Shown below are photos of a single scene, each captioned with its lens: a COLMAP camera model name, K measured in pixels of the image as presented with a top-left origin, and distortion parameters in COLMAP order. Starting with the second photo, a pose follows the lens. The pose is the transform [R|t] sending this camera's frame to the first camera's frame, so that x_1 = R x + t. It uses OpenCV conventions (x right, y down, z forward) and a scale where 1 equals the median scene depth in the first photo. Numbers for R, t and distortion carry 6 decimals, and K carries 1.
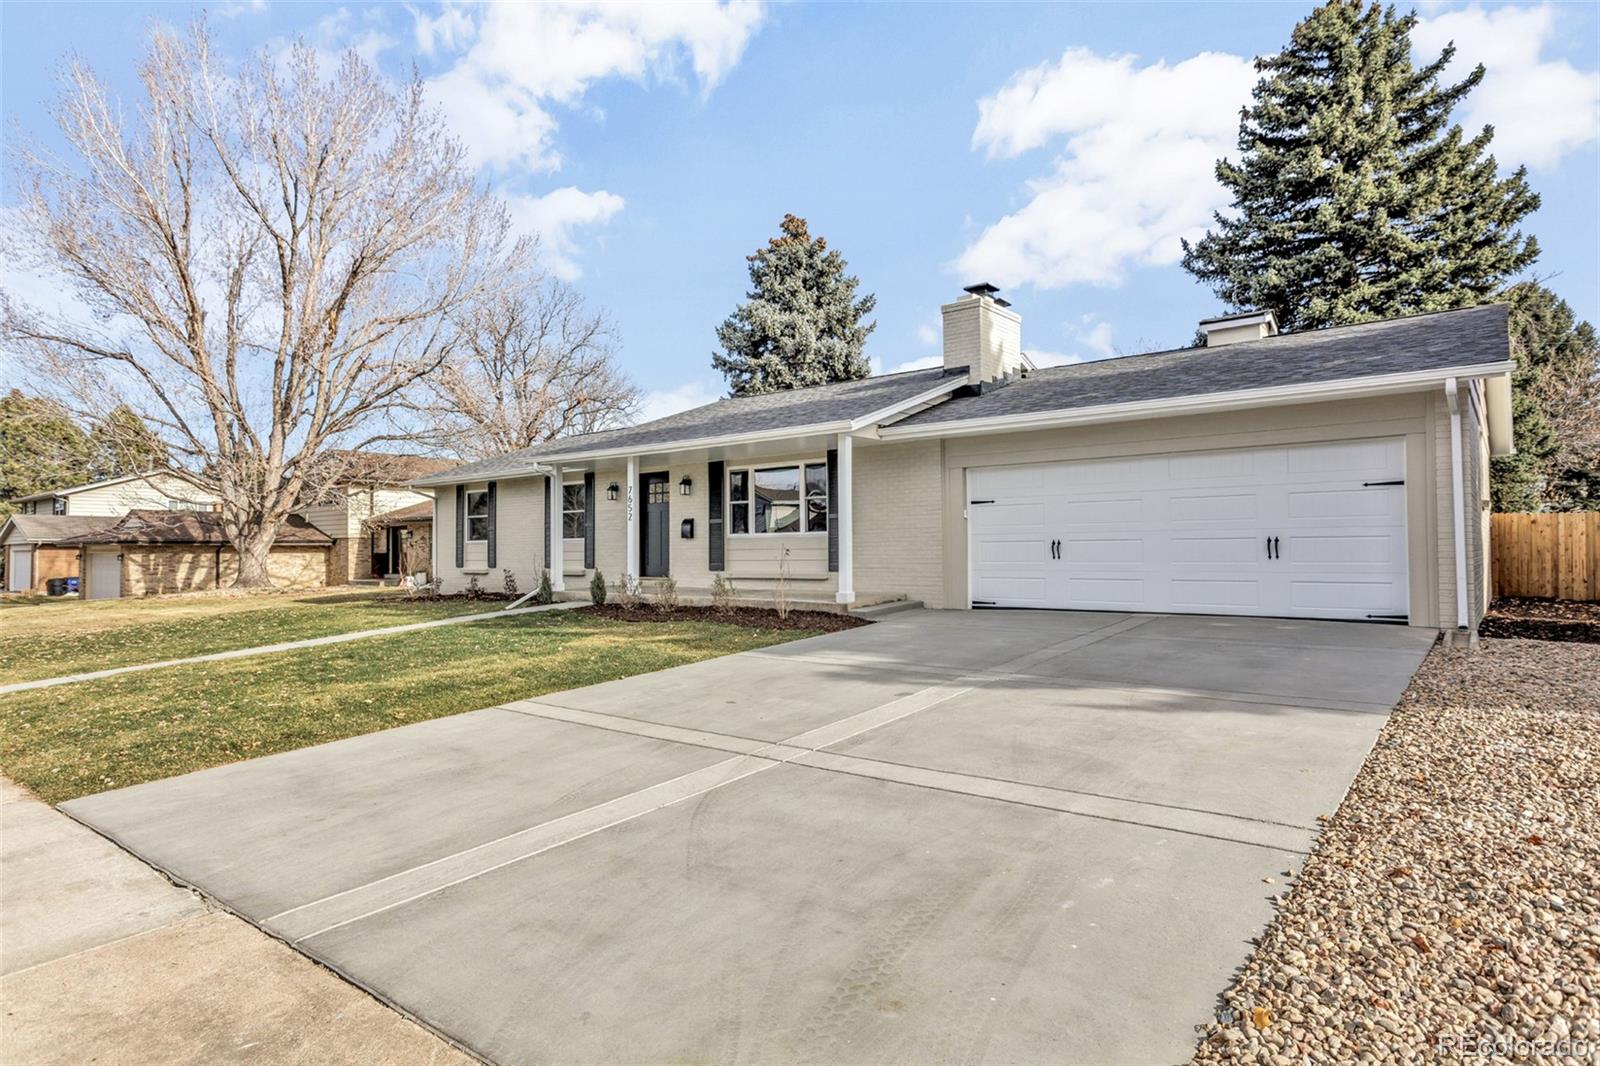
lens RADIAL K [[780.3, 0, 795.1], [0, 780.3, 558.9], [0, 0, 1]] dist [0.002675, 0.000550]
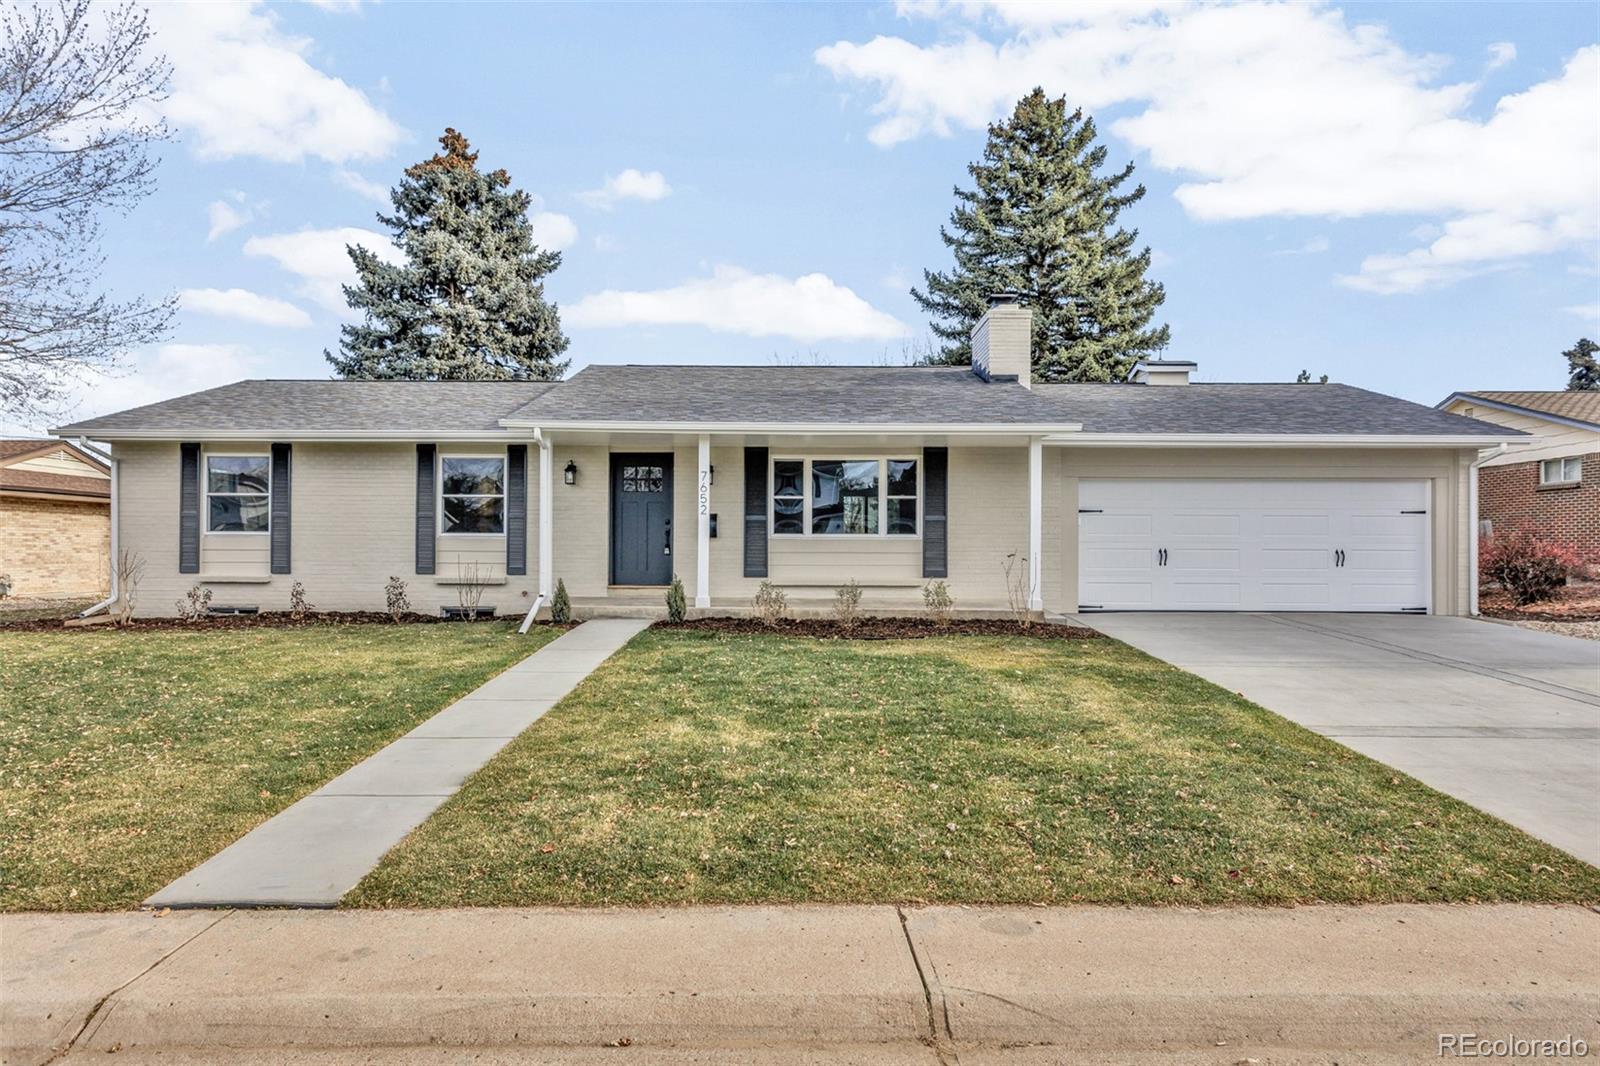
lens RADIAL K [[863.7, 0, 797.2], [0, 863.7, 563.0], [0, 0, 1]] dist [0.016615, 0.000209]
pose [[0.823105, 0.006693, 0.567850, -0.574703], [-0.005754, 0.999978, -0.003446, 0.002478], [-0.567860, -0.000431, 0.823125, 0.202647]]
